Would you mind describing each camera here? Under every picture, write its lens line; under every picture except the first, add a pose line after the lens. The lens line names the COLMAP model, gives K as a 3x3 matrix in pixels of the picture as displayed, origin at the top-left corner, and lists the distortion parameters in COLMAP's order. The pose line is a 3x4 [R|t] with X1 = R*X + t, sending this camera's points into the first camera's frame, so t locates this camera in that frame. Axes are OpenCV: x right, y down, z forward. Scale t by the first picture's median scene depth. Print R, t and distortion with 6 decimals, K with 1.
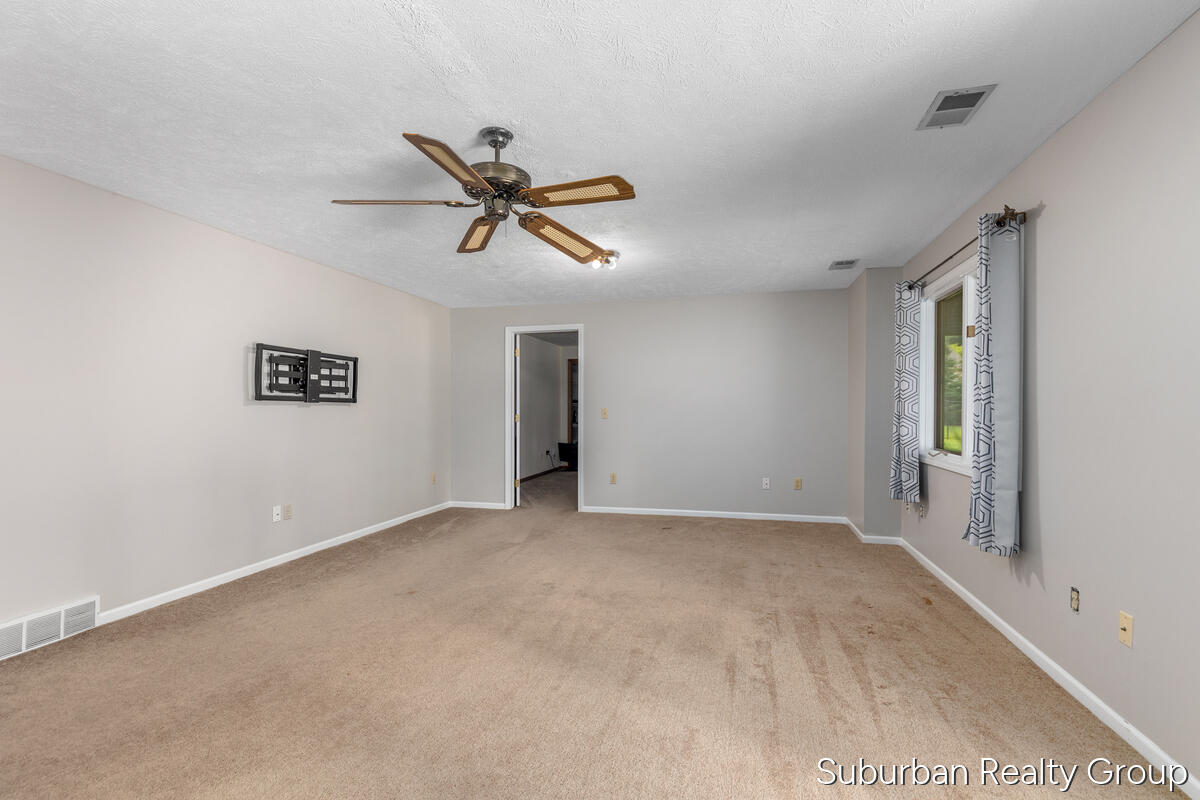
lens RADIAL K [[544.2, 0, 606.6], [0, 544.2, 408.6], [0, 0, 1]] dist [0.003940, -0.000694]
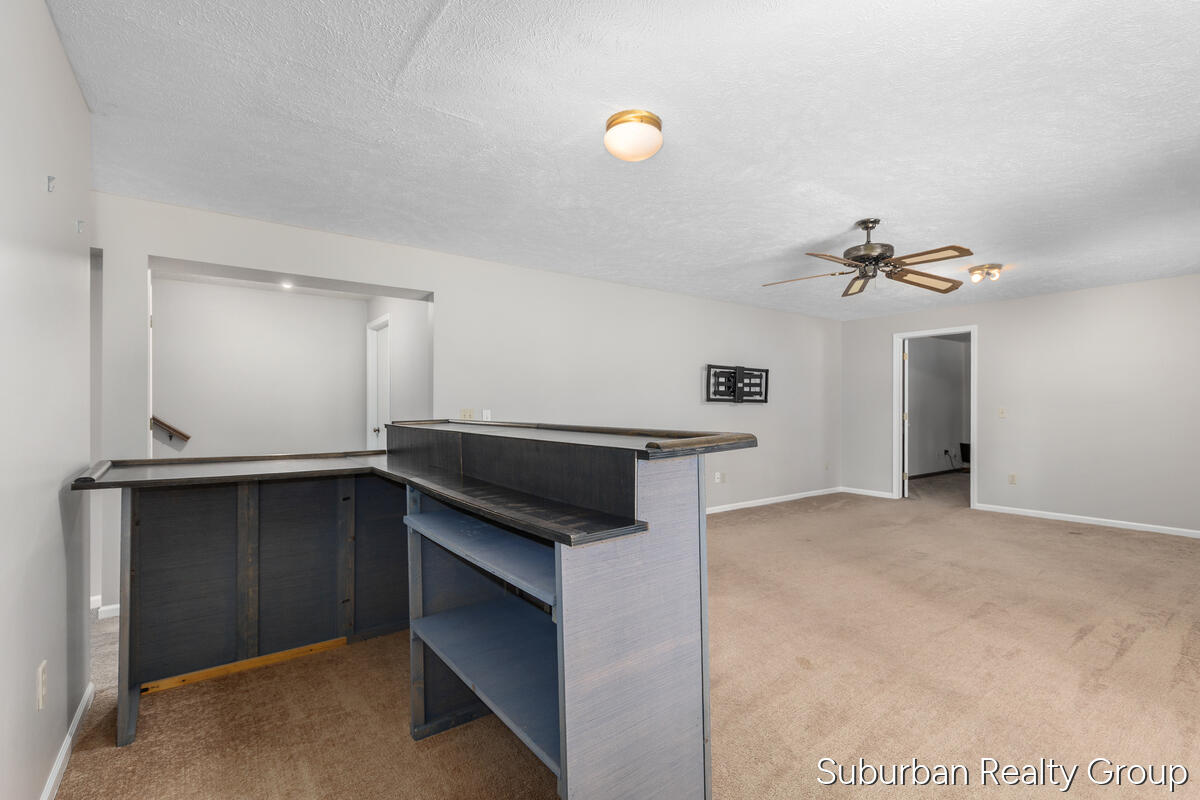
lens RADIAL K [[544.2, 0, 607.8], [0, 544.2, 407.7], [0, 0, 1]] dist [0.003940, -0.000694]
pose [[0.767943, 0.004465, -0.640503, 0.125037], [-0.003557, 0.999990, 0.002707, -0.001139], [0.640508, 0.000199, 0.767951, -0.357569]]
